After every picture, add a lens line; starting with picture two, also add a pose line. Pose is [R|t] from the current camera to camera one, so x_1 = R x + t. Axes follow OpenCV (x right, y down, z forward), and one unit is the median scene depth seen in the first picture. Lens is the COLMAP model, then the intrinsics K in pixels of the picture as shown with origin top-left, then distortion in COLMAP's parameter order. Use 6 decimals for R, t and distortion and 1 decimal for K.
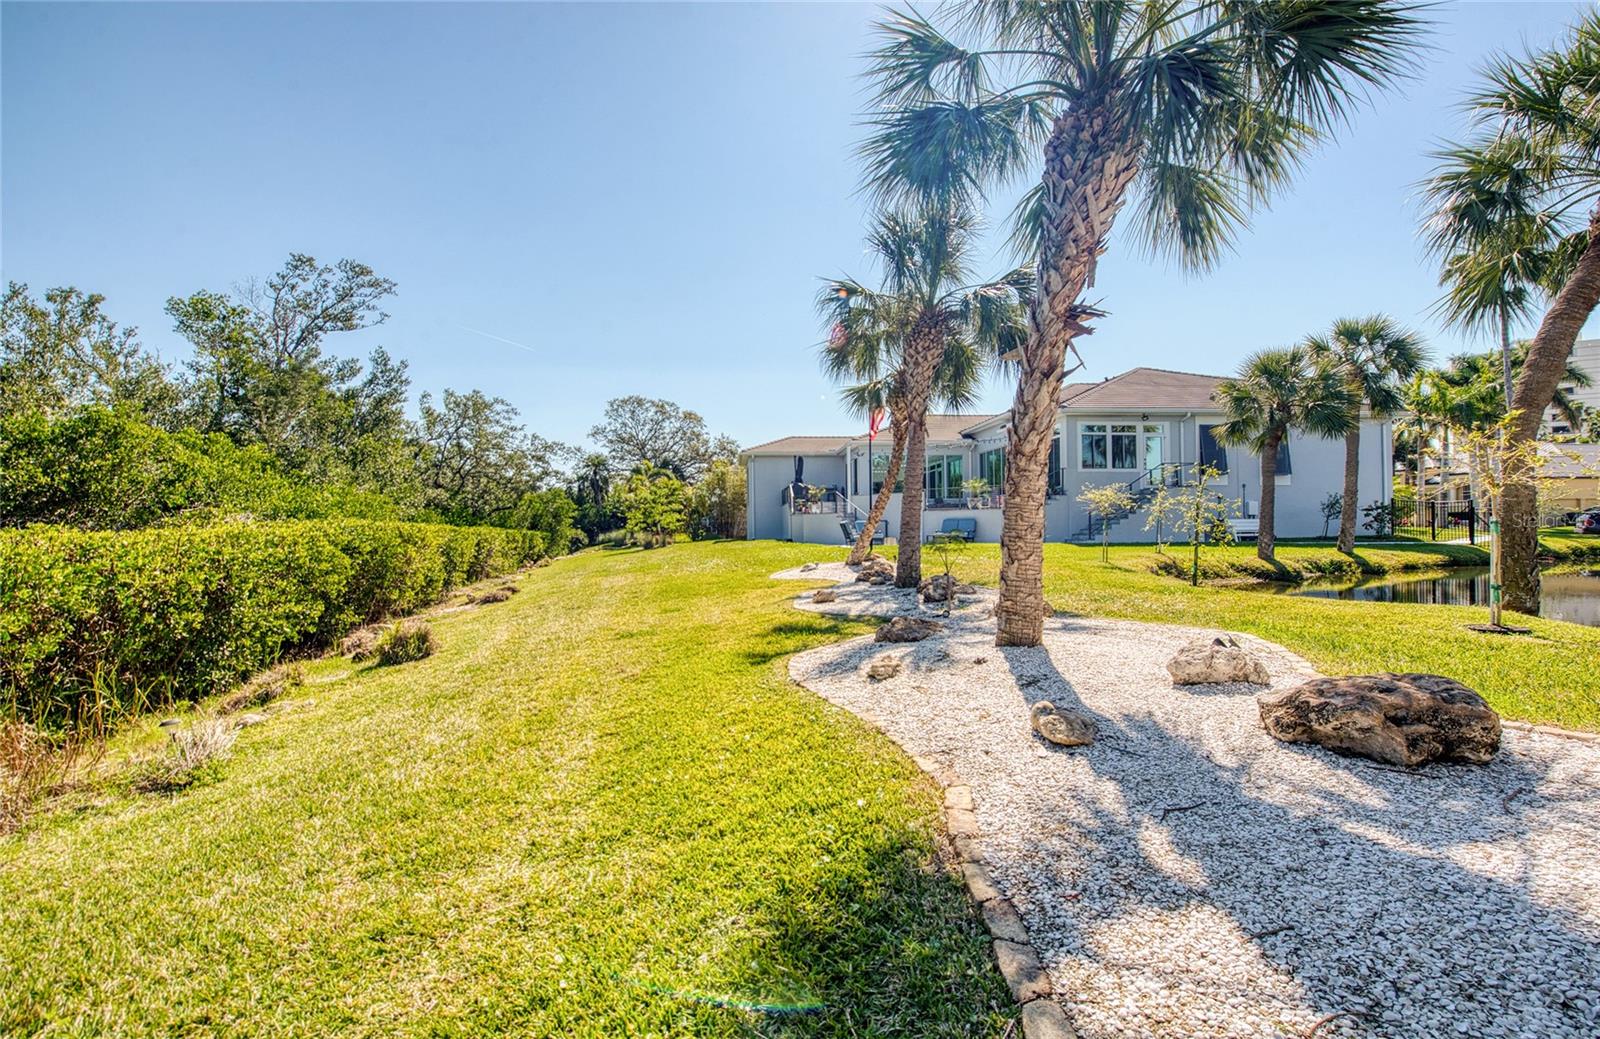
lens RADIAL K [[638.4, 0, 804.1], [0, 638.4, 524.9], [0, 0, 1]] dist [-0.018325, -0.000842]
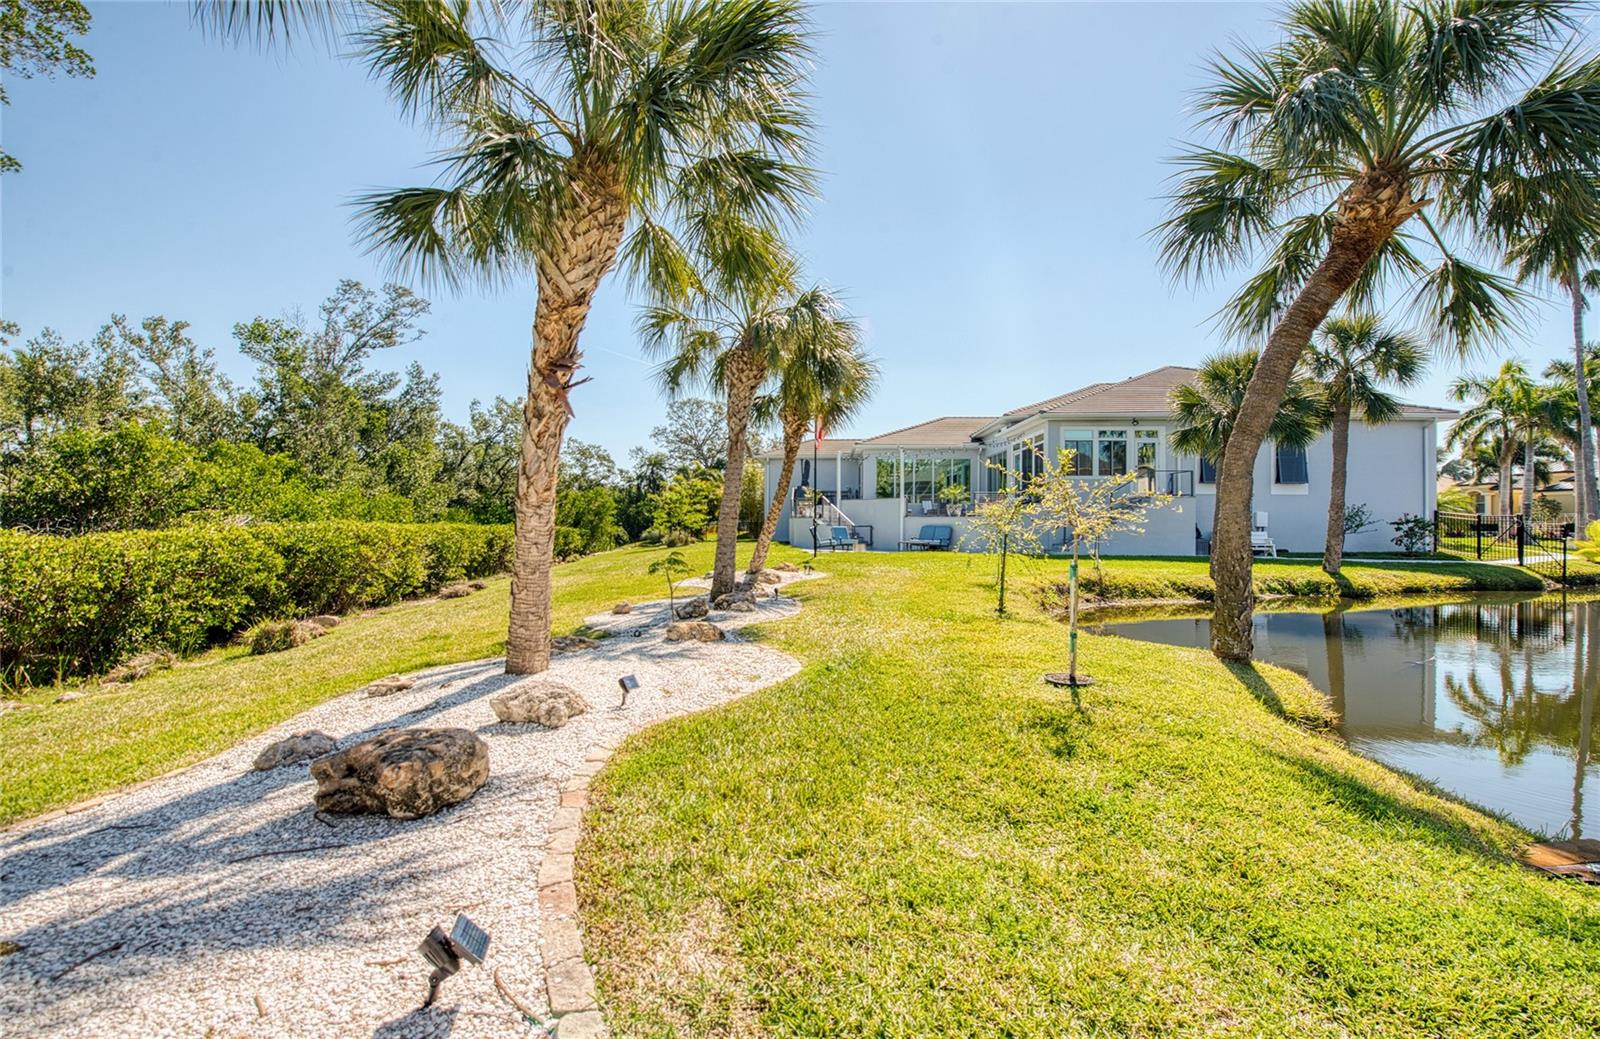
lens RADIAL K [[638.4, 0, 830.0], [0, 638.4, 524.1], [0, 0, 1]] dist [-0.018325, -0.000842]
pose [[0.990888, 0.016574, -0.133667, 0.211146], [-0.015693, 0.999848, 0.007640, -0.017214], [0.133773, -0.005472, 0.990997, -0.001337]]
